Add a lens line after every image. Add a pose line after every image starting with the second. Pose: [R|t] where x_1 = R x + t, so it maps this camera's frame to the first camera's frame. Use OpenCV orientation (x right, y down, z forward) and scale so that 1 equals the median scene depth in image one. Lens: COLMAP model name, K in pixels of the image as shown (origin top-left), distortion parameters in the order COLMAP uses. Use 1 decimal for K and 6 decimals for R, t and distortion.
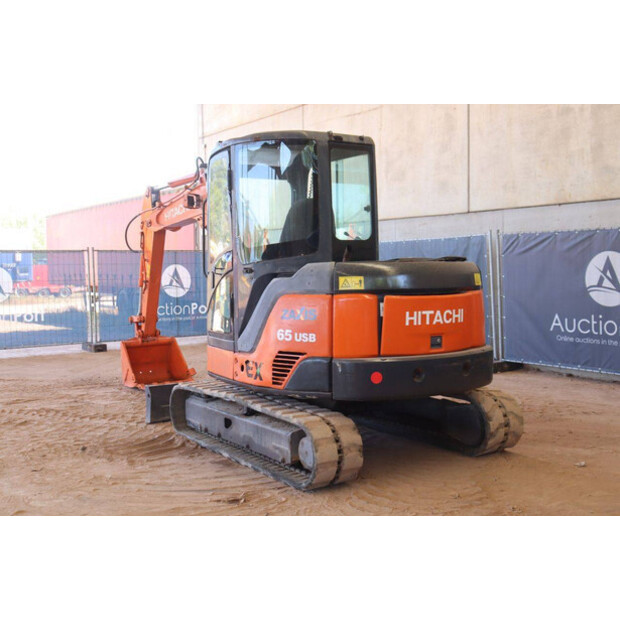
lens RADIAL K [[757.3, 0, 310.0], [0, 757.3, 310.0], [0, 0, 1]] dist [-0.003601, 0.007854]
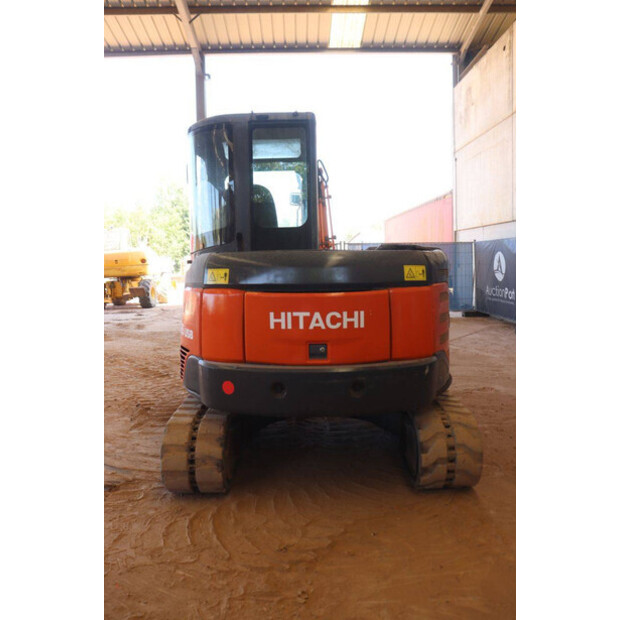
lens RADIAL K [[526.6, 0, 310.0], [0, 526.6, 310.0], [0, 0, 1]] dist [-0.130878, 0.003114]
pose [[0.840864, 0.050525, -0.538883, 0.434647], [-0.024890, 0.998190, 0.054751, -0.030014], [0.540674, -0.032625, 0.840599, 0.499436]]
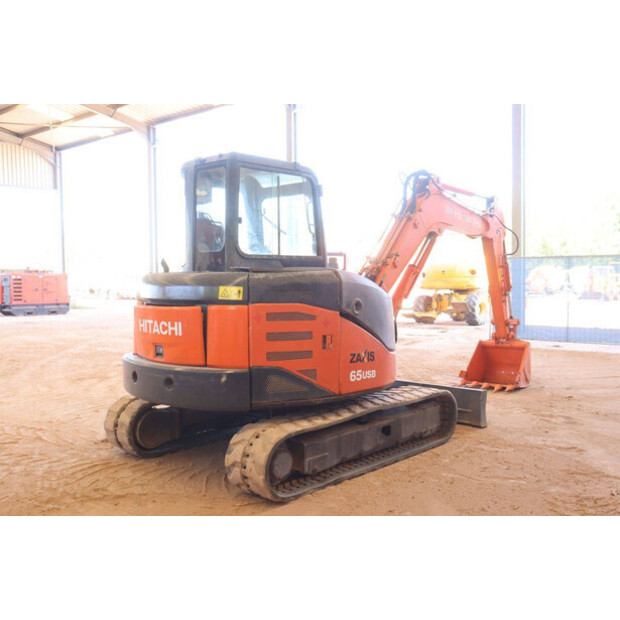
lens RADIAL K [[640.2, 0, 310.0], [0, 640.2, 310.0], [0, 0, 1]] dist [-0.047443, 0.007053]
pose [[0.254639, 0.065477, -0.964817, 1.001041], [-0.053052, 0.997148, 0.053669, -0.067834], [0.965580, 0.037519, 0.257386, 0.921253]]
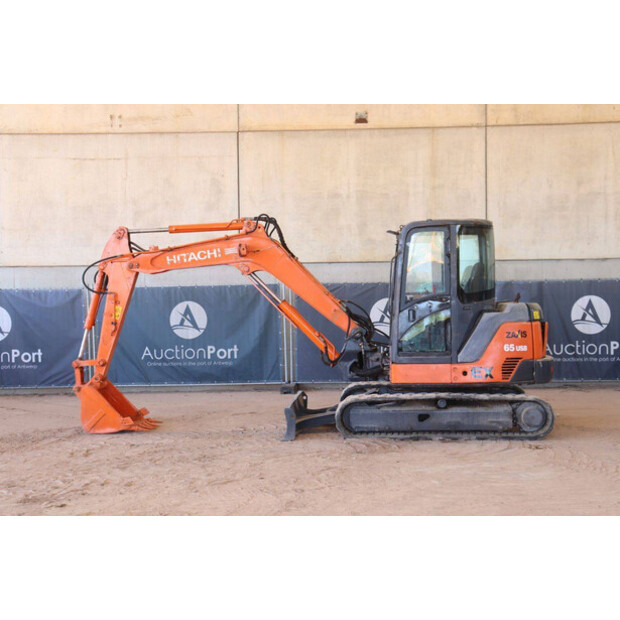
lens RADIAL K [[832.6, 0, 324.2], [0, 832.6, 310.0], [0, 0, 1]] dist [0.009267, 0.341042]
pose [[0.593786, 0.001009, 0.804622, -1.599032], [0.050172, 0.998007, -0.038276, 0.001011], [-0.803057, 0.063097, 0.592552, 0.245928]]
